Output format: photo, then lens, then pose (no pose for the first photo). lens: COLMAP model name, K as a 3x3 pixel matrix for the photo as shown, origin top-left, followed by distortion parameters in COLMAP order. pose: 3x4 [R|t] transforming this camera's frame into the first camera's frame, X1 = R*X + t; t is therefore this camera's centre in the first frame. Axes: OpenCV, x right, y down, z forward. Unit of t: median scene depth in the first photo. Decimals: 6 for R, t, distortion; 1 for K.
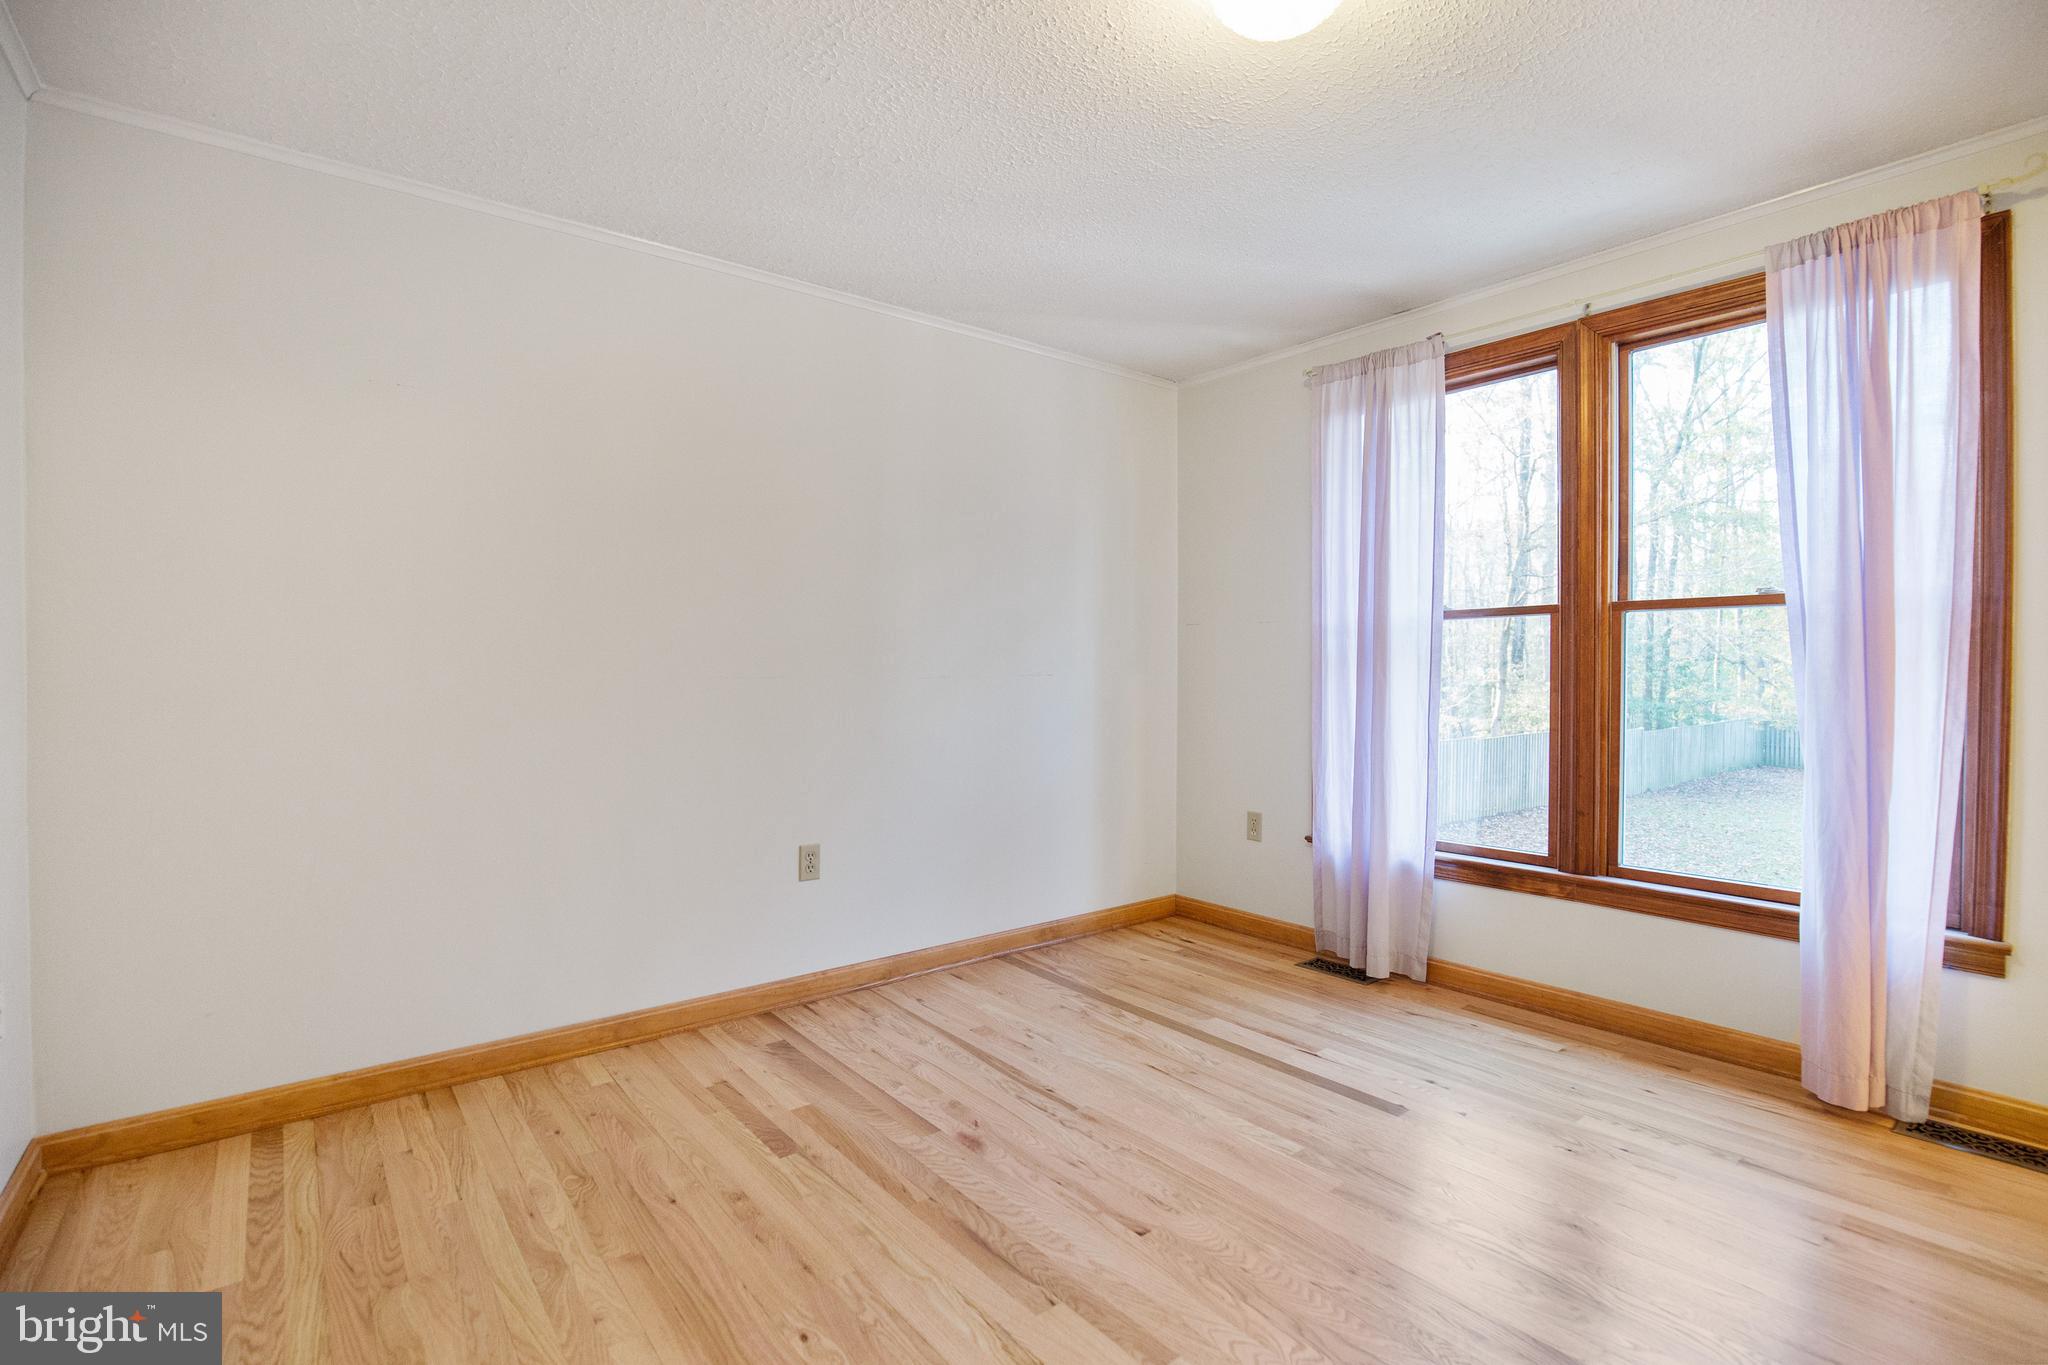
lens RADIAL K [[947.7, 0, 1055.5], [0, 947.7, 667.7], [0, 0, 1]] dist [-0.026645, 0.002420]
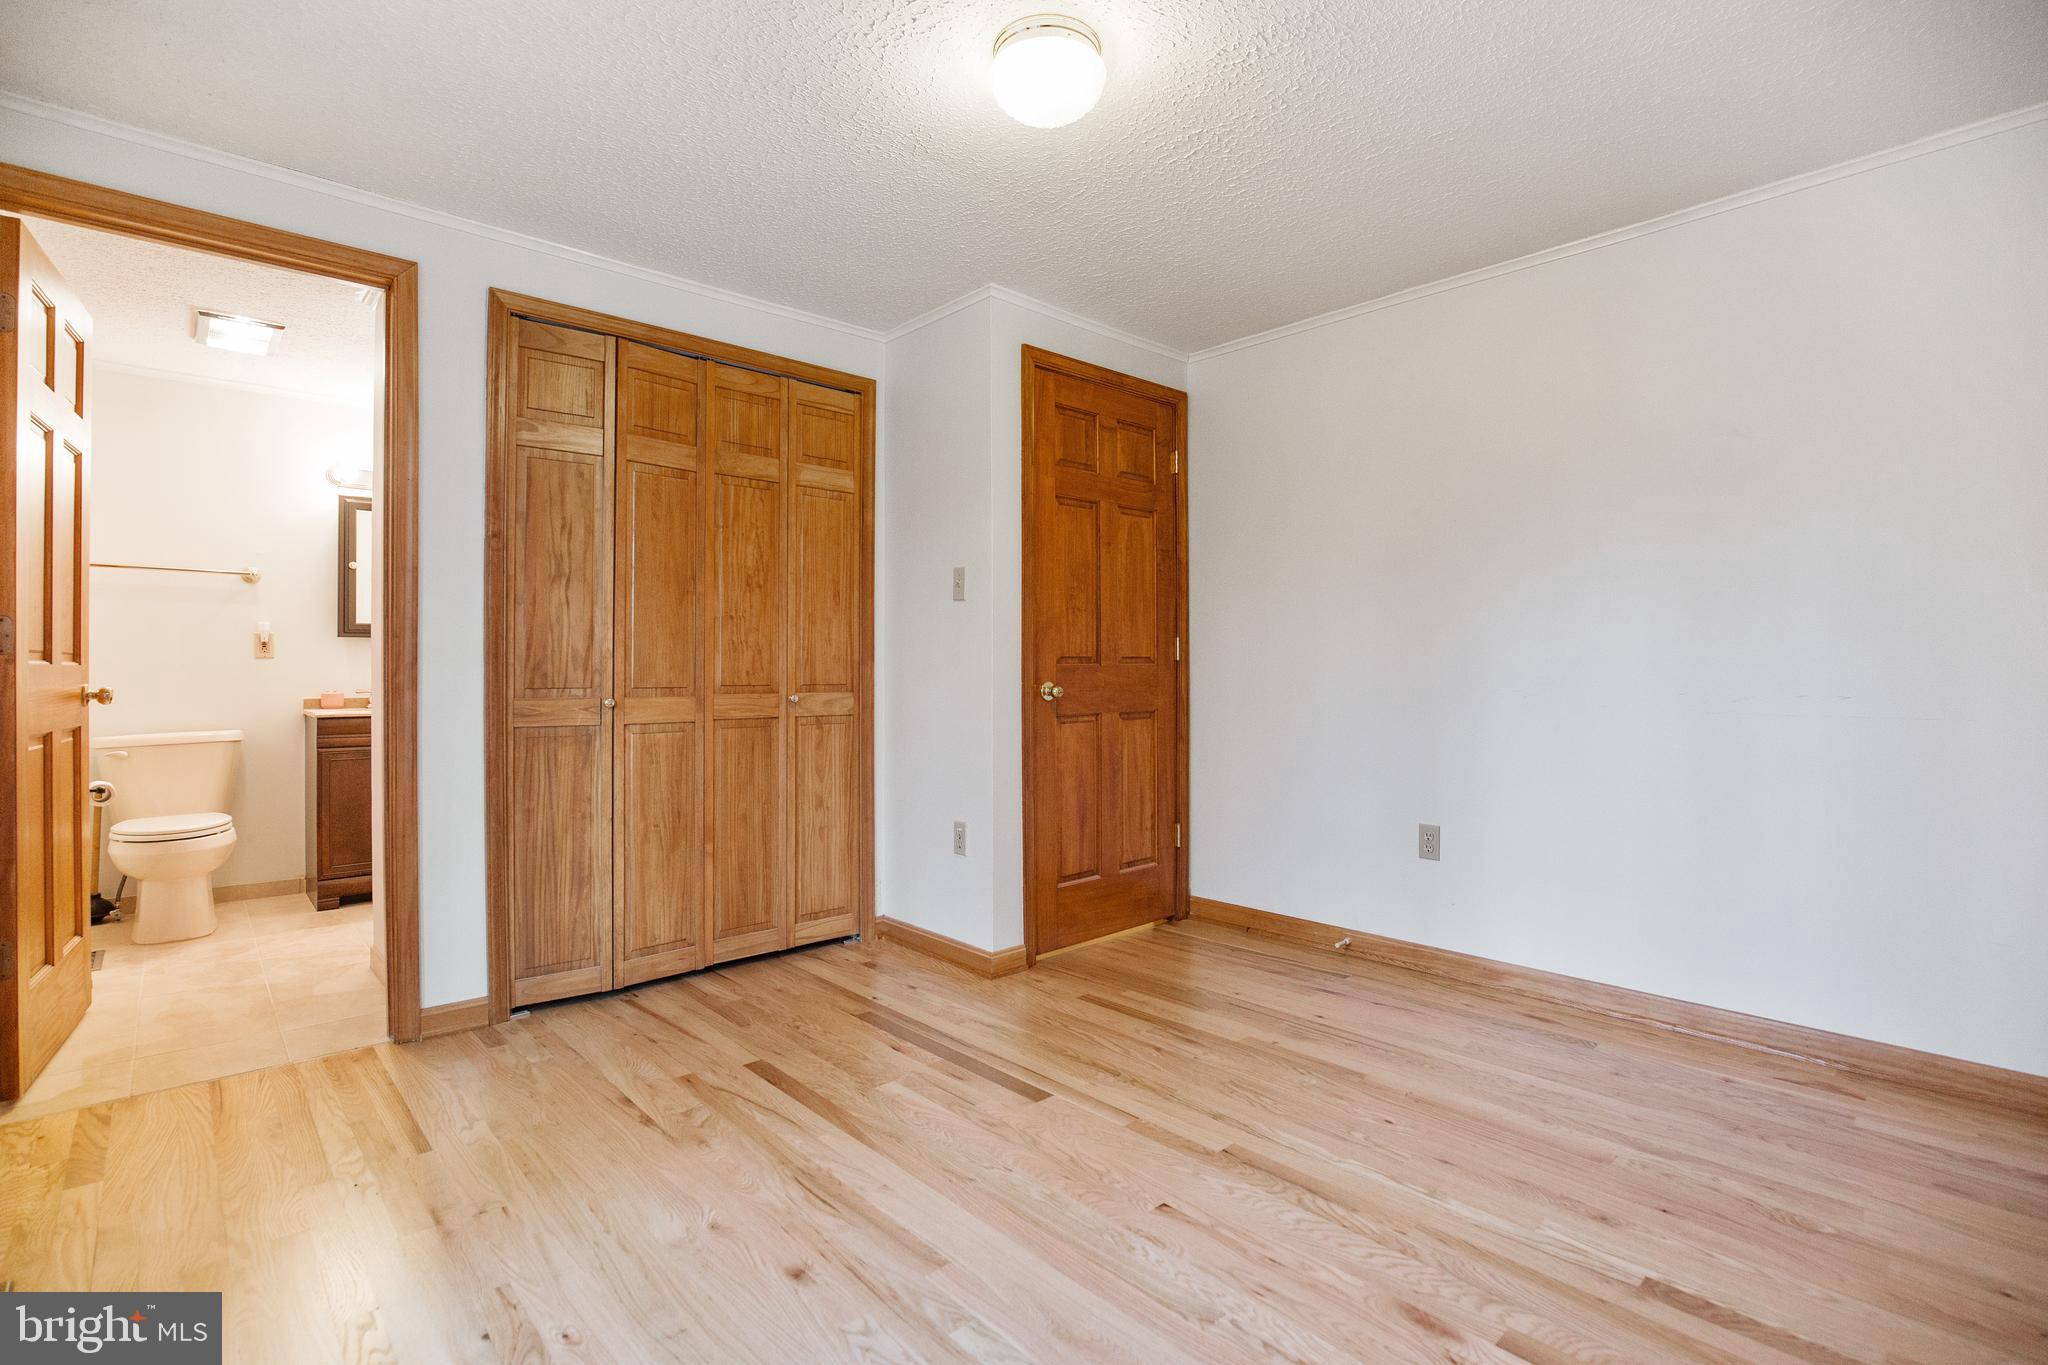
lens RADIAL K [[947.7, 0, 1037.5], [0, 947.7, 665.3], [0, 0, 1]] dist [-0.026645, 0.002420]
pose [[-0.998539, 0.002177, -0.053997, 0.173390], [0.002298, 0.999995, -0.002183, 0.016689], [0.053992, -0.002304, -0.998539, 1.239367]]
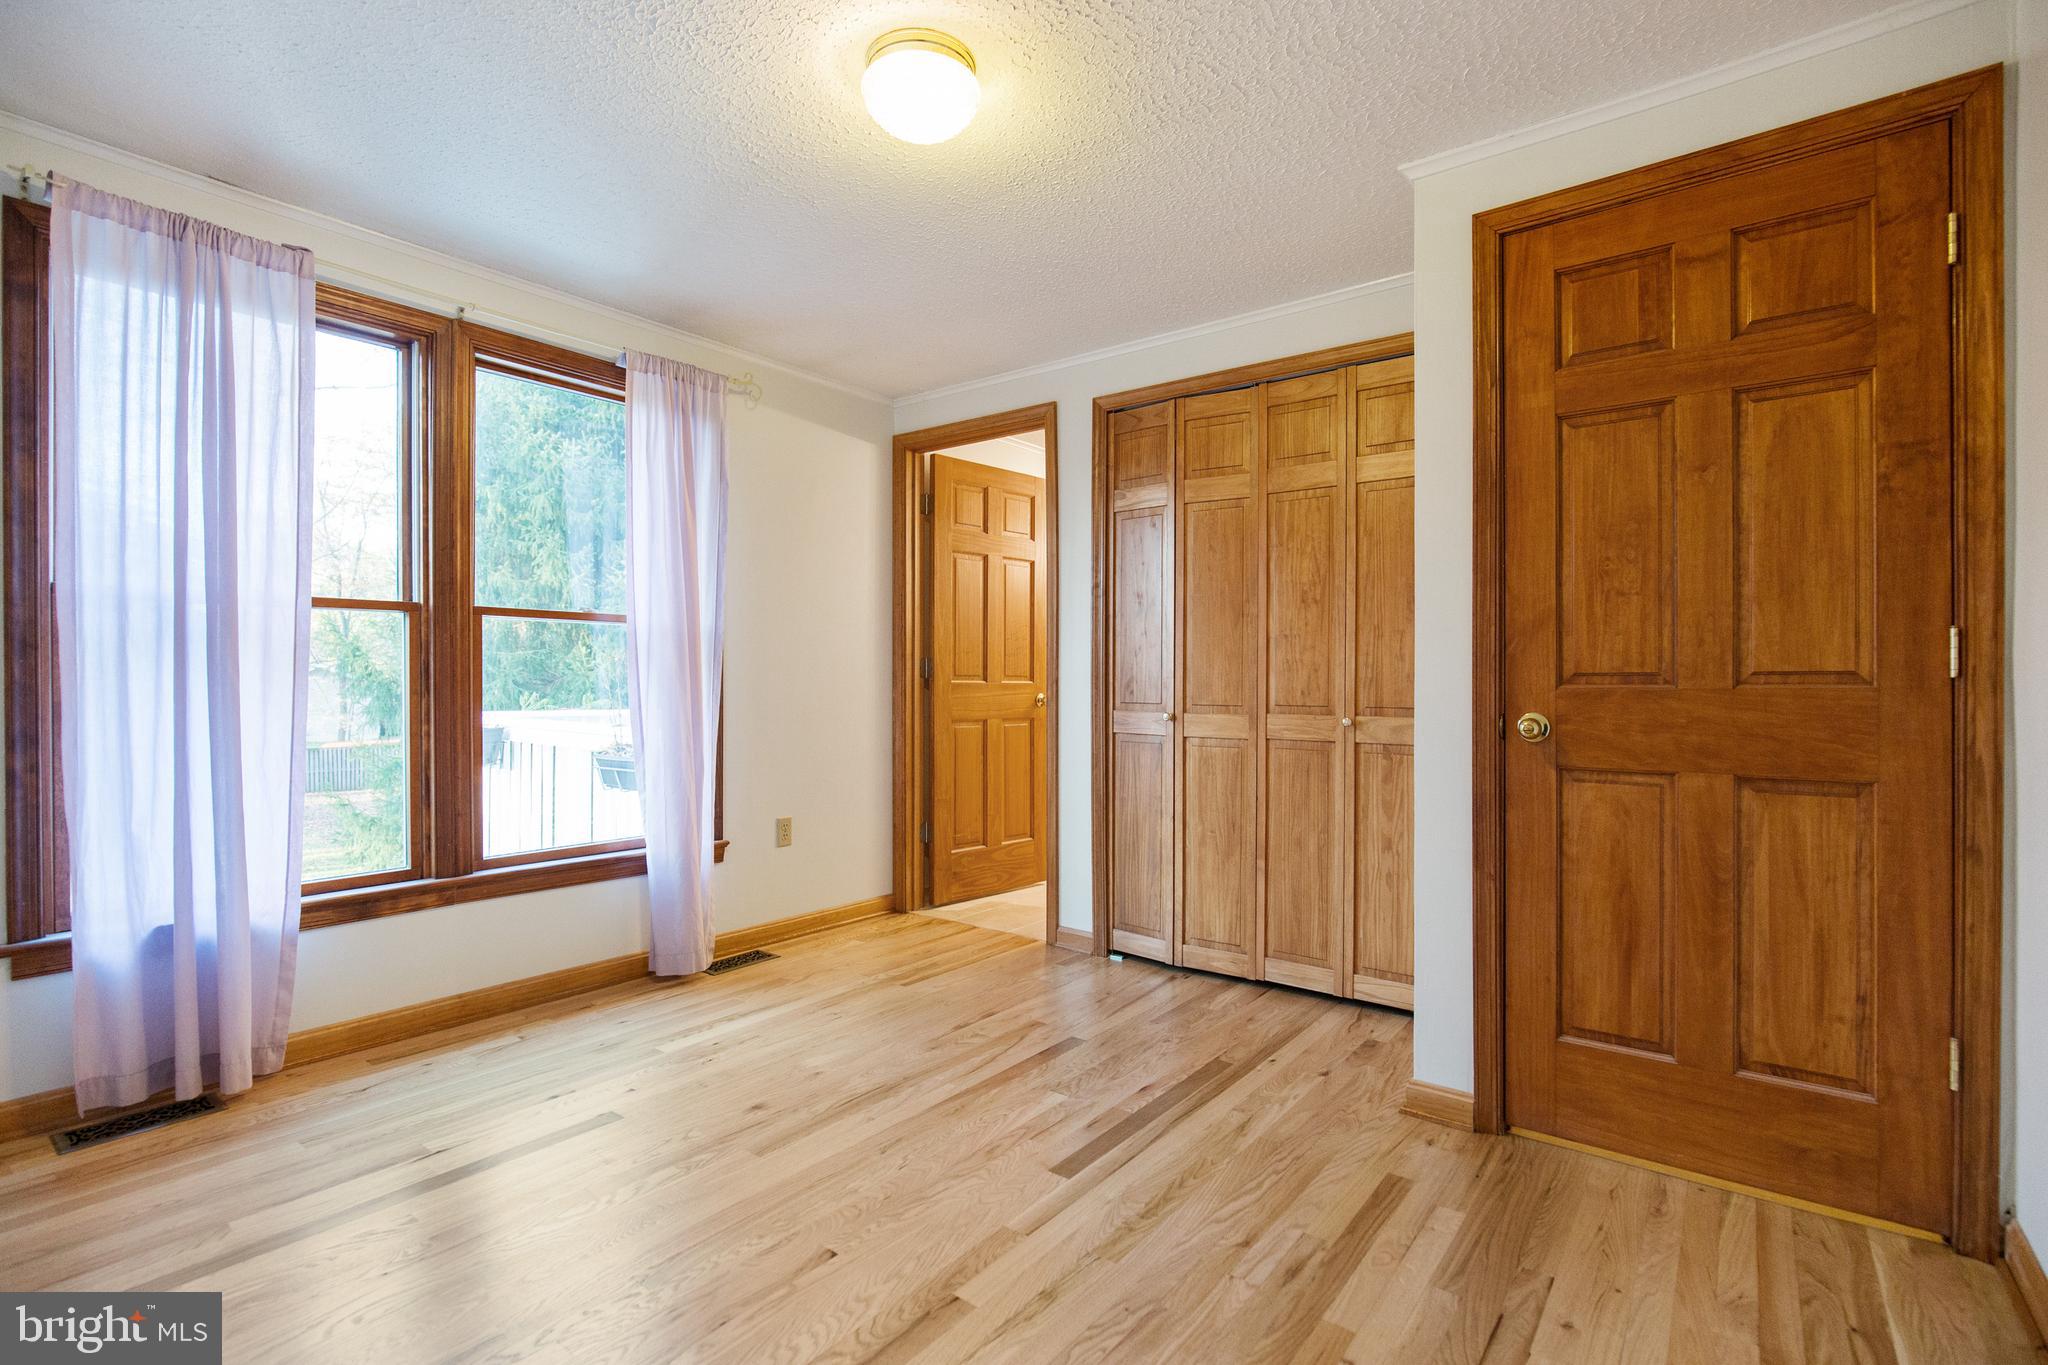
lens RADIAL K [[947.7, 0, 1015.4], [0, 947.7, 691.8], [0, 0, 1]] dist [-0.026645, 0.002420]
pose [[-0.210868, -0.008336, 0.977479, -0.543530], [-0.003367, 0.999964, 0.007801, 0.013857], [-0.977509, -0.001646, -0.210888, 0.633587]]
